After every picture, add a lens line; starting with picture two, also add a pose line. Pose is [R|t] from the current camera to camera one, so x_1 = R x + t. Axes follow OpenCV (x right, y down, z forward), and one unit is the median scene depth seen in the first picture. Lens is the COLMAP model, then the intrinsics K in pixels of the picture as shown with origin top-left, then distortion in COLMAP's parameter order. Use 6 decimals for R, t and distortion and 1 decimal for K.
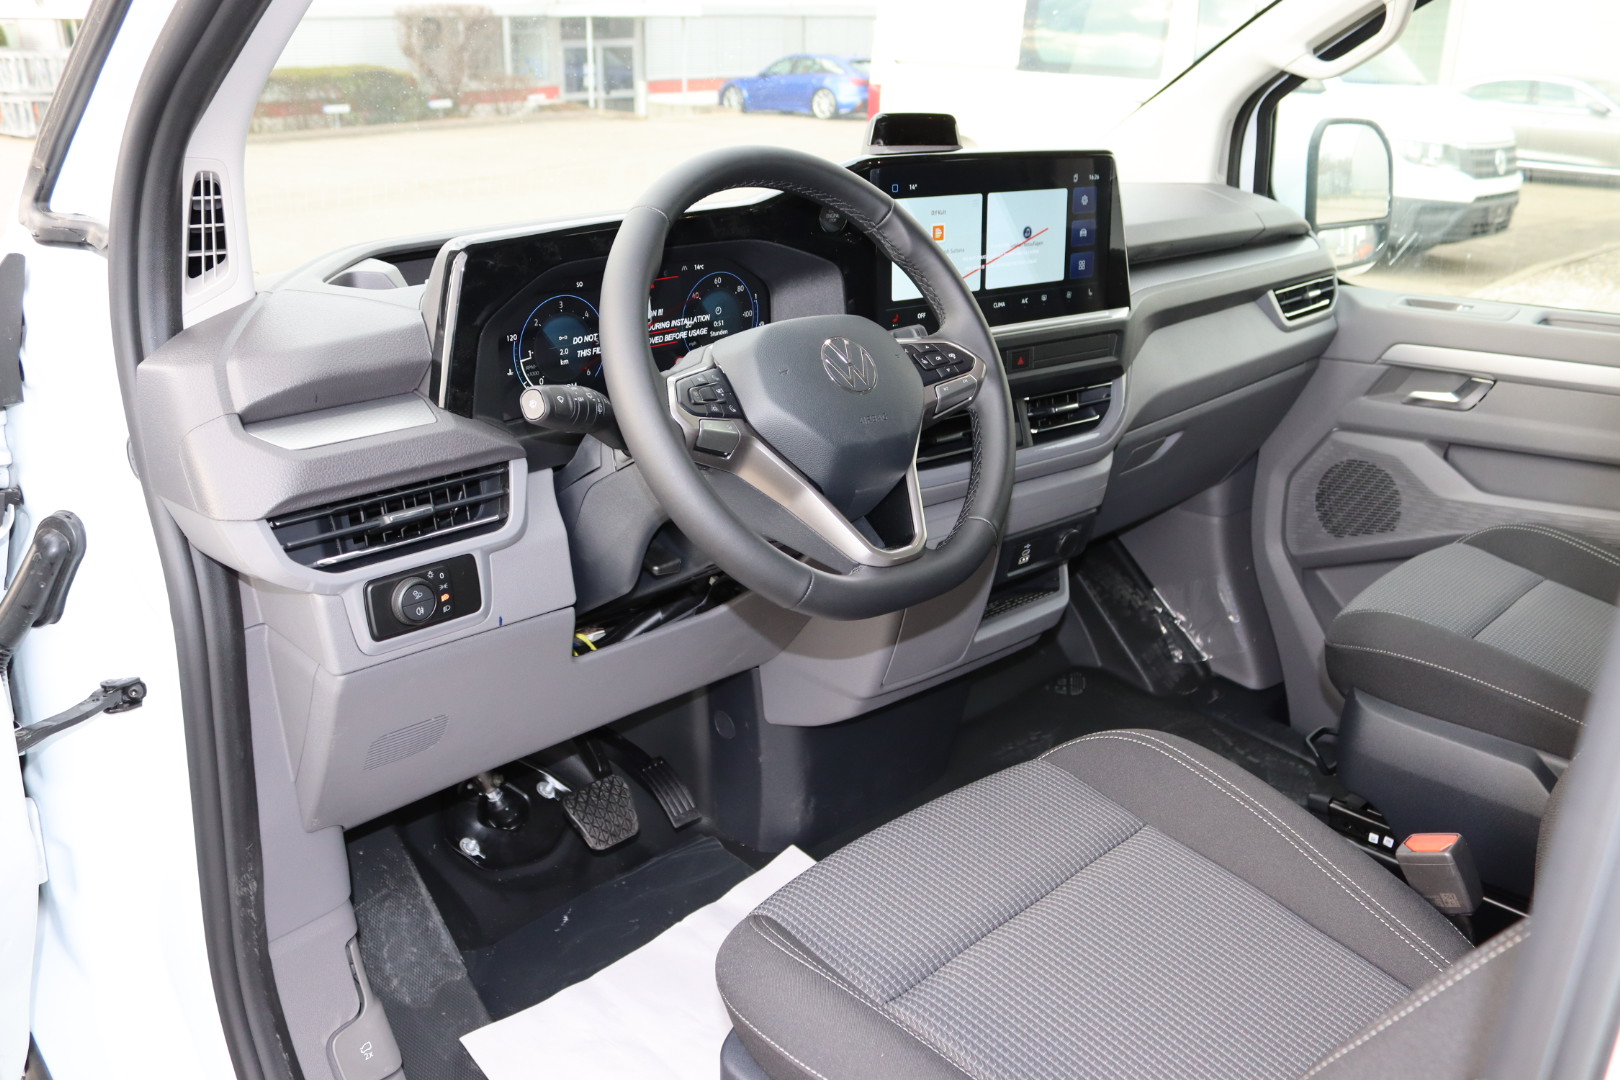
lens RADIAL K [[1348.6, 0, 810.0], [0, 1348.6, 540.0], [0, 0, 1]] dist [-0.161635, 0.138949]
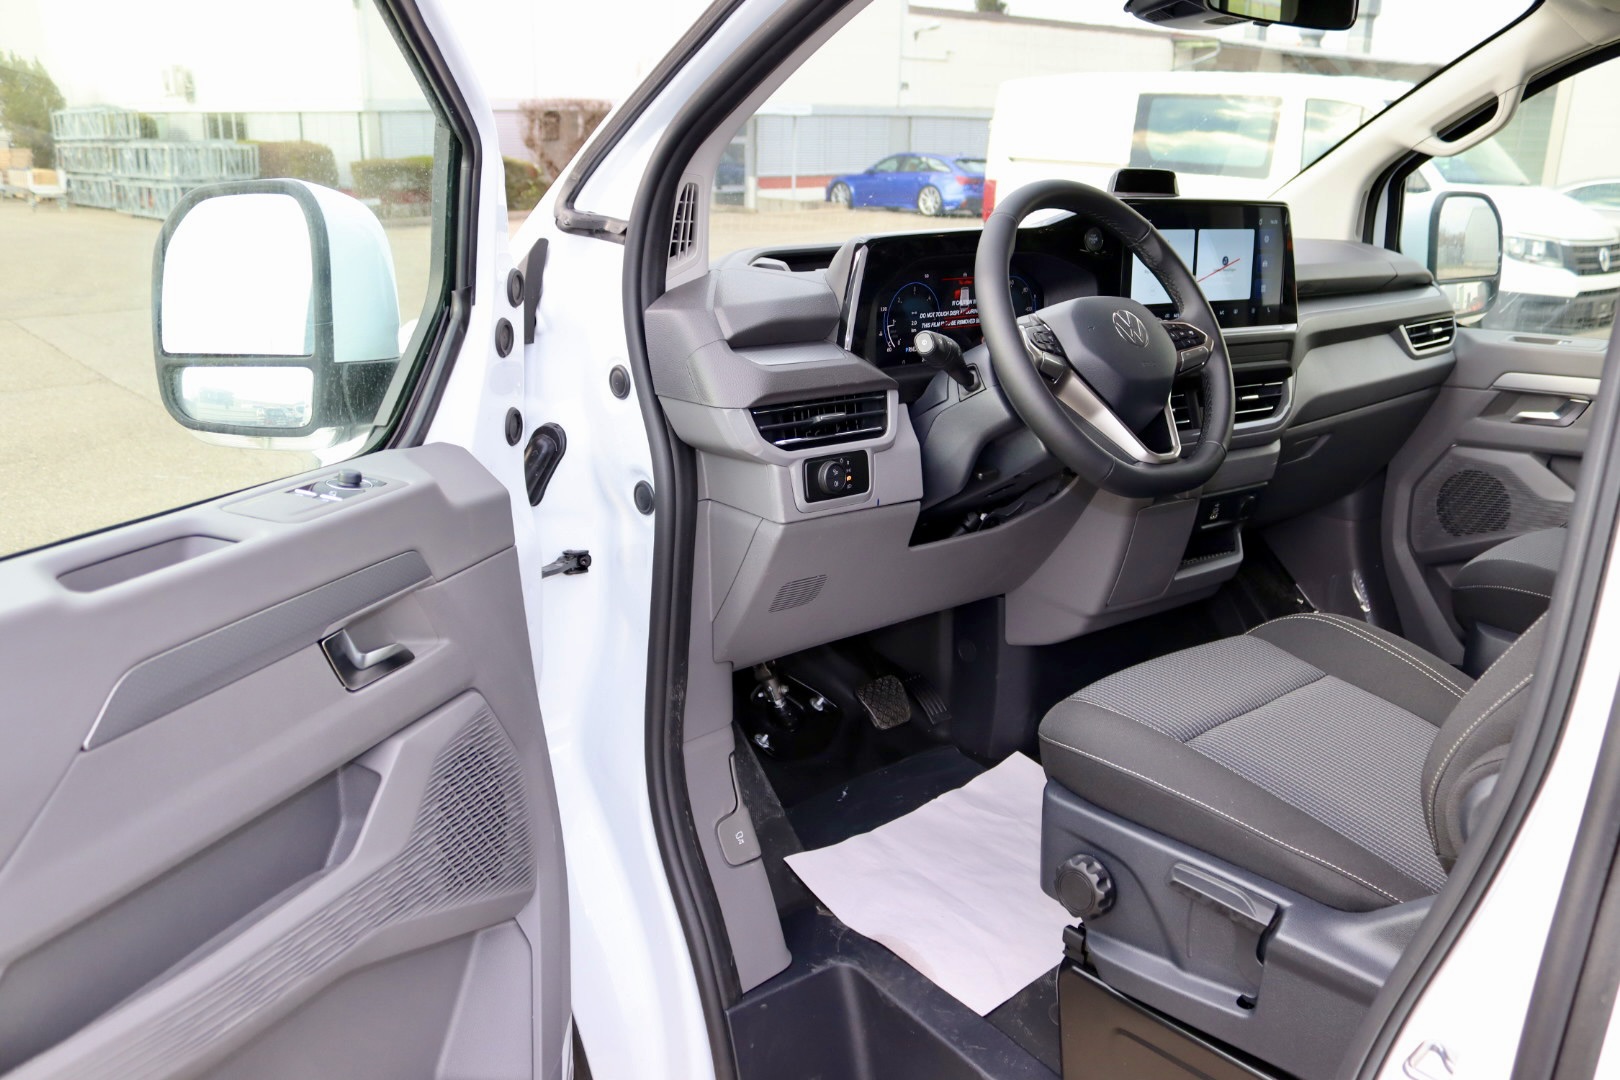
lens RADIAL K [[1348.6, 0, 810.0], [0, 1348.6, 540.0], [0, 0, 1]] dist [-0.161635, 0.138949]
pose [[0.997449, 0.027009, -0.066076, -0.152566], [-0.031553, 0.997137, -0.068724, 0.147597], [0.064030, 0.070633, 0.995445, -0.312315]]
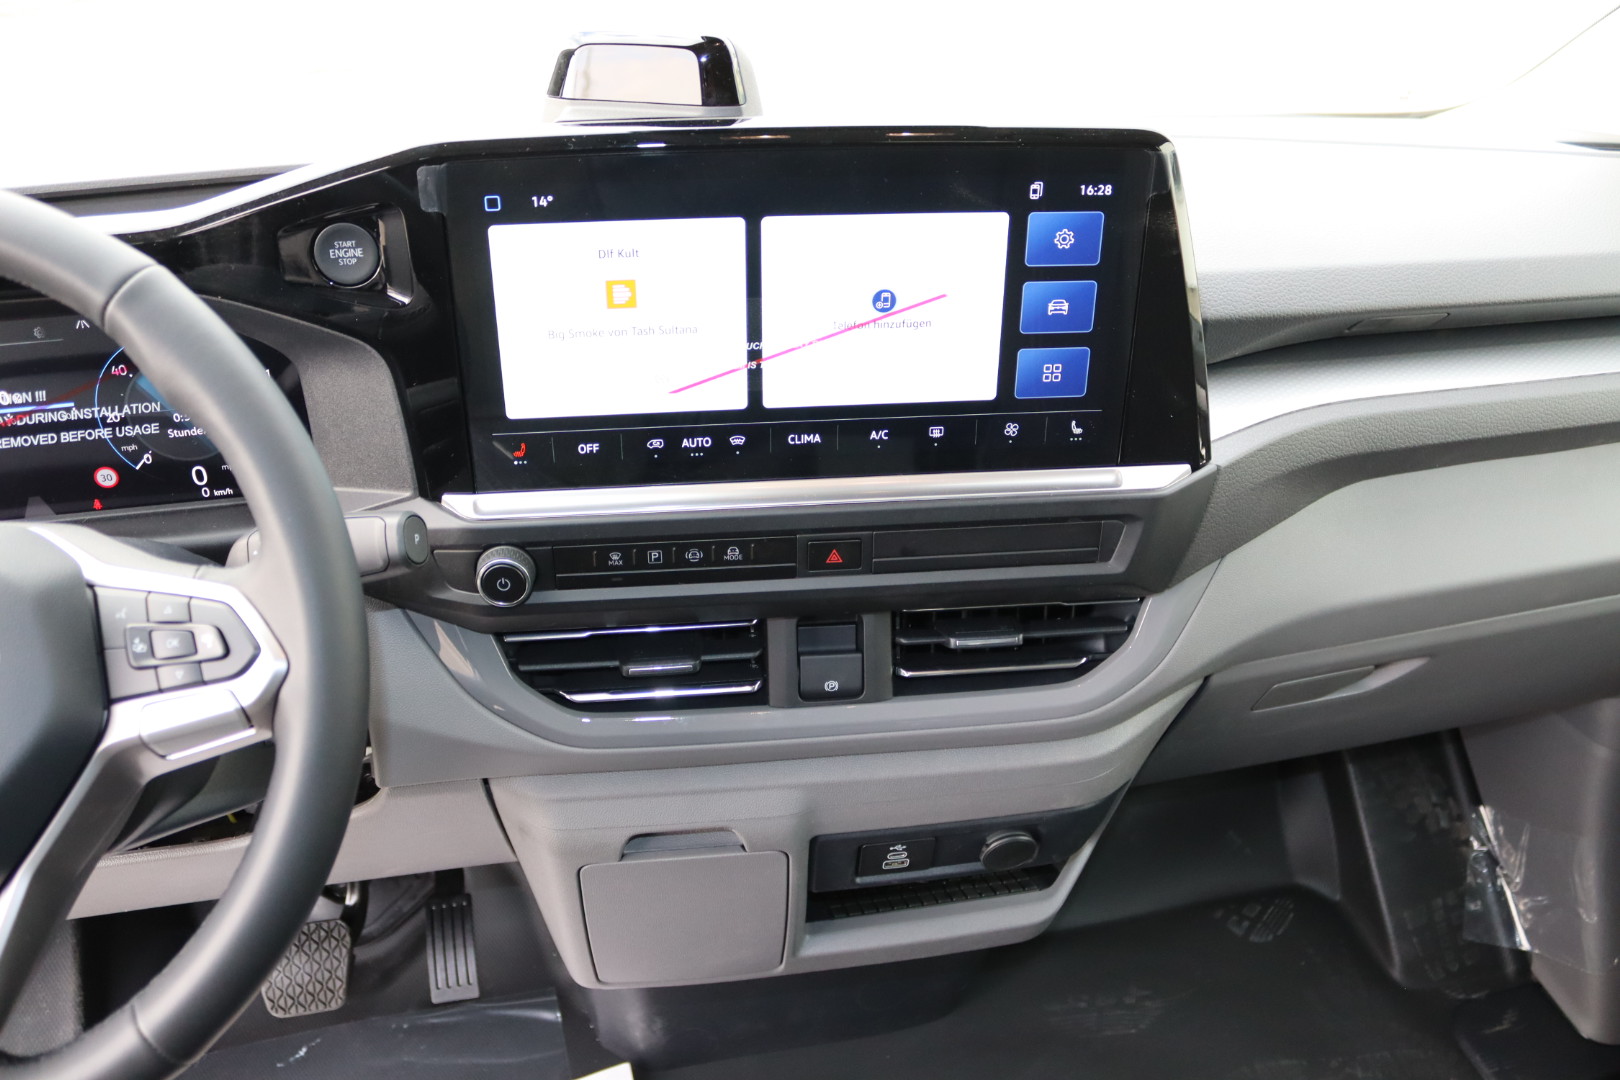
lens RADIAL K [[1348.6, 0, 810.0], [0, 1348.6, 540.0], [0, 0, 1]] dist [-0.161635, 0.138949]
pose [[0.854296, 0.260517, -0.449789, 0.366935], [-0.178276, 0.959697, 0.217253, -0.243210], [0.488259, -0.105412, 0.866309, 0.561987]]
